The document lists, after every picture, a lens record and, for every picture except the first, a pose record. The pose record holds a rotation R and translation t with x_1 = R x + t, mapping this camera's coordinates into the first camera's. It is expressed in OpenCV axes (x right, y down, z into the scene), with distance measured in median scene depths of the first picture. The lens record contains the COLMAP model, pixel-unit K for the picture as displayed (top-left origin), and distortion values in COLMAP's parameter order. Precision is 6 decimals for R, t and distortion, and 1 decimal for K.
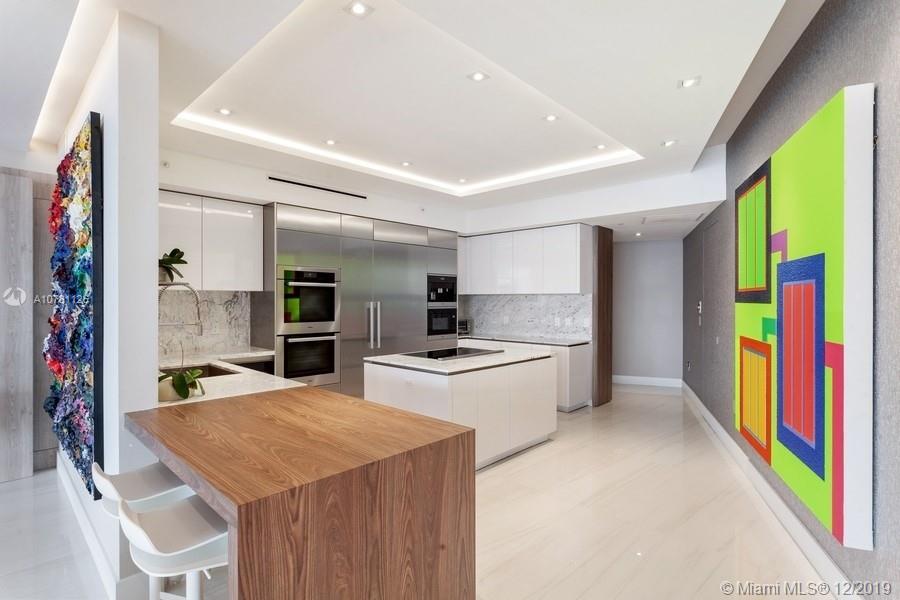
lens RADIAL K [[441.7, 0, 450.5], [0, 441.7, 302.8], [0, 0, 1]] dist [0.000297, 0.001001]
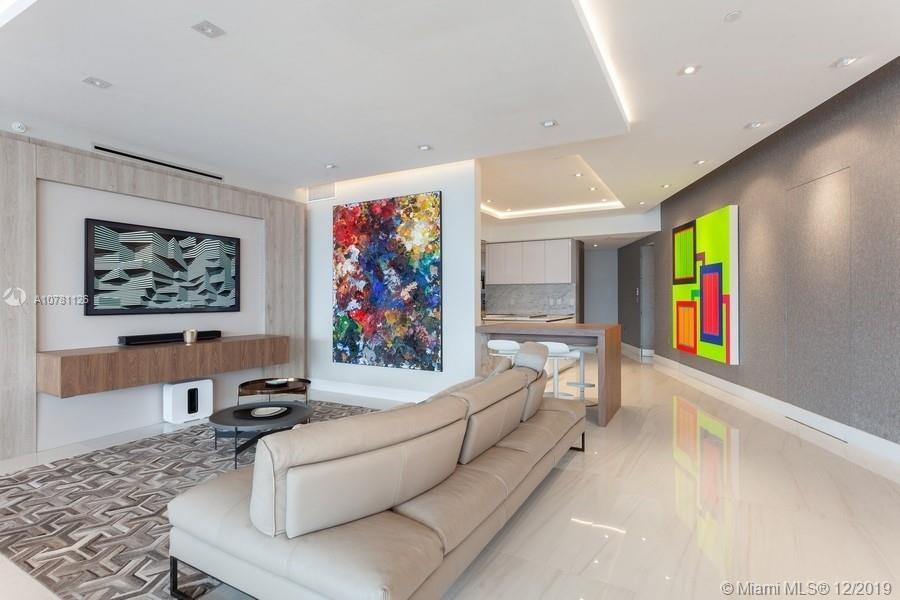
lens RADIAL K [[446.7, 0, 448.1], [0, 446.7, 301.1], [0, 0, 1]] dist [-0.006474, 0.000464]
pose [[0.971903, -0.003285, 0.235360, -0.587456], [0.003413, 0.999994, -0.000134, 0.048867], [-0.235358, 0.000933, 0.971908, -0.518011]]
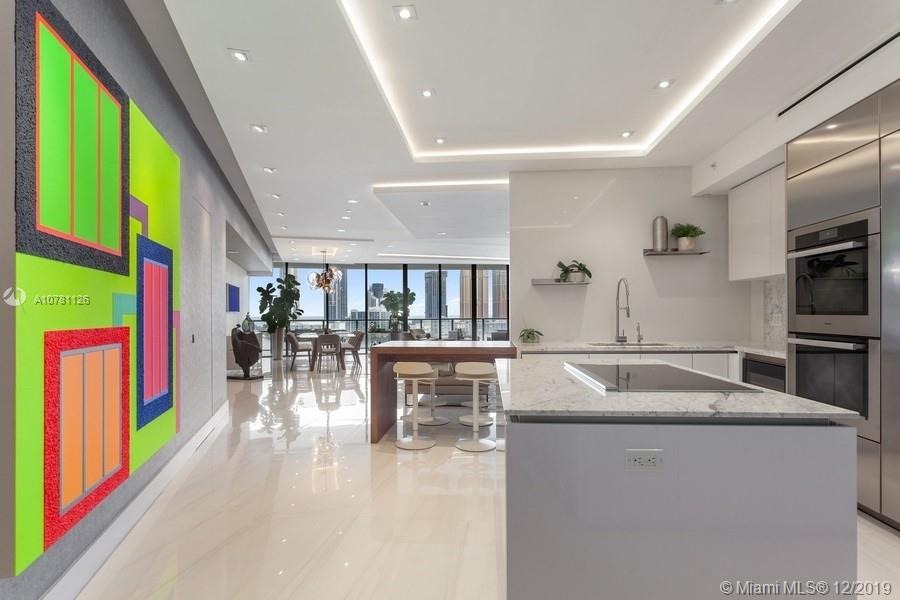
lens RADIAL K [[442.5, 0, 448.6], [0, 442.5, 312.9], [0, 0, 1]] dist [-0.008982, 0.001069]
pose [[-0.781627, 0.001851, -0.623743, 0.422726], [0.001537, 0.999998, 0.001042, 0.038324], [0.623744, -0.000144, -0.781629, 1.100238]]
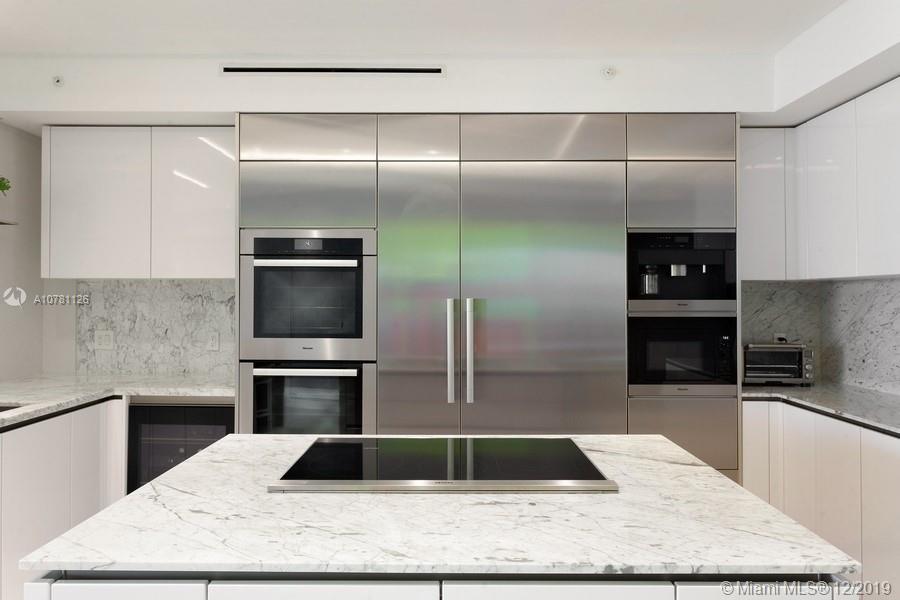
lens RADIAL K [[594.3, 0, 448.0], [0, 594.3, 294.7], [0, 0, 1]] dist [0.003024, 0.000459]
pose [[0.688084, -0.004423, -0.725617, 0.276029], [-0.005379, 0.999923, -0.011197, 0.000961], [0.725611, 0.011608, 0.688007, 0.624345]]
